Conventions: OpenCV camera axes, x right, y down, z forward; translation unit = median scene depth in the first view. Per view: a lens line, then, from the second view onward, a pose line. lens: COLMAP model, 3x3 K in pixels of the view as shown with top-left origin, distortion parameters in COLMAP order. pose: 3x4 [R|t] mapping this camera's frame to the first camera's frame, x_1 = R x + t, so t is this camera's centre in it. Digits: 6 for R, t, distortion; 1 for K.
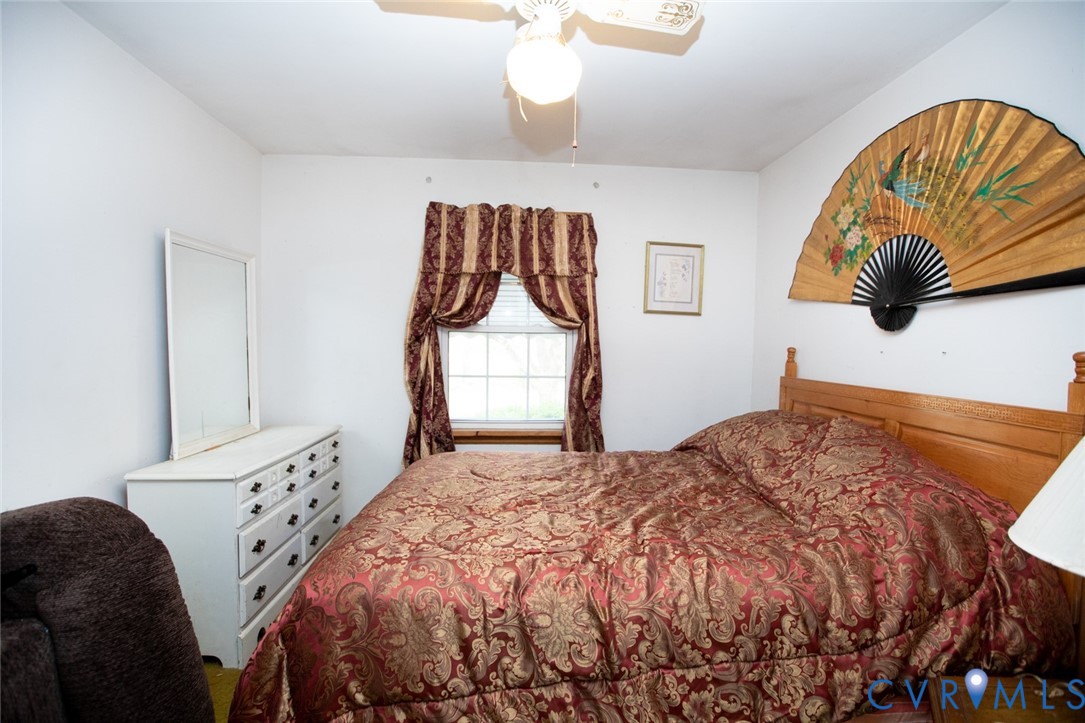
lens RADIAL K [[496.6, 0, 545.2], [0, 496.6, 366.2], [0, 0, 1]] dist [-0.045677, 0.015021]
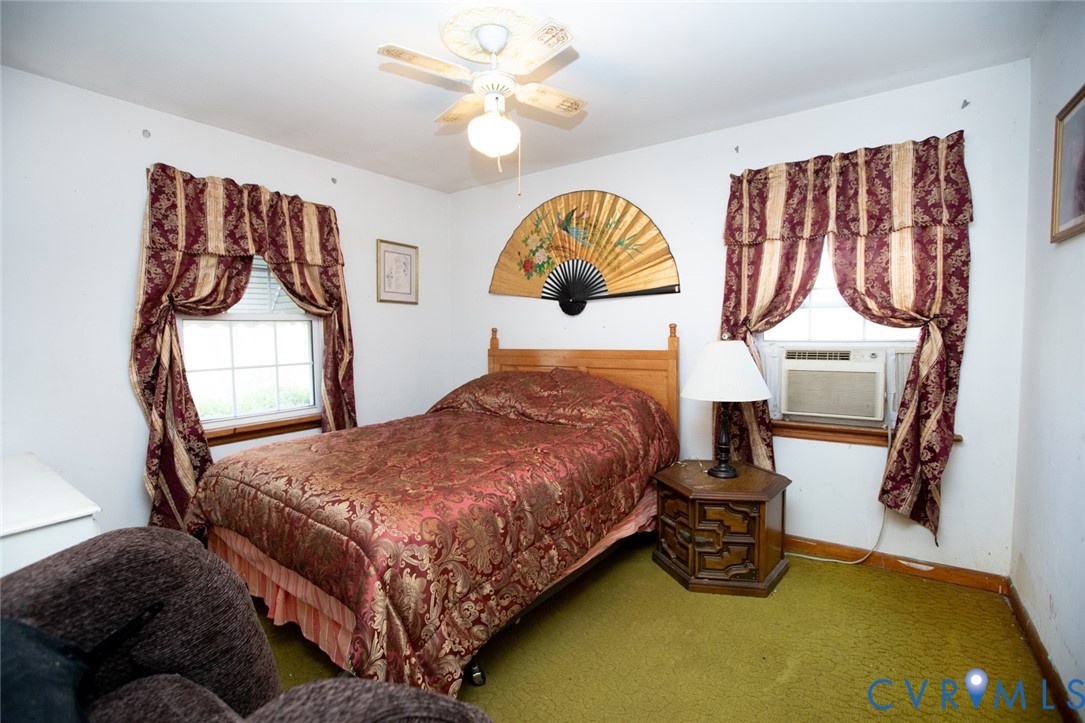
lens RADIAL K [[496.6, 0, 540.8], [0, 496.6, 368.6], [0, 0, 1]] dist [-0.045677, 0.015021]
pose [[0.631895, -0.084657, 0.770416, -0.528062], [0.062415, 0.996347, 0.058291, 0.003727], [-0.772536, 0.011251, 0.634871, -0.011572]]
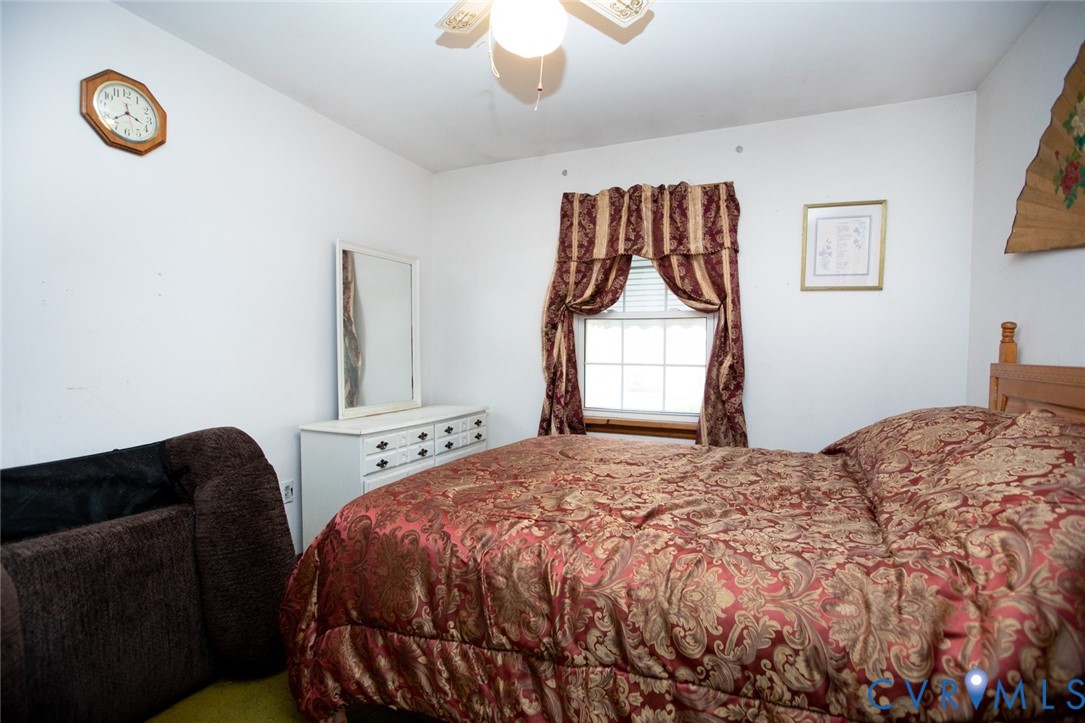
lens RADIAL K [[496.6, 0, 543.8], [0, 496.6, 366.7], [0, 0, 1]] dist [-0.045677, 0.015021]
pose [[0.886784, 0.010096, -0.462075, 0.230509], [-0.018543, 0.999734, -0.013744, 0.048038], [0.461813, 0.020756, 0.886734, 0.077935]]
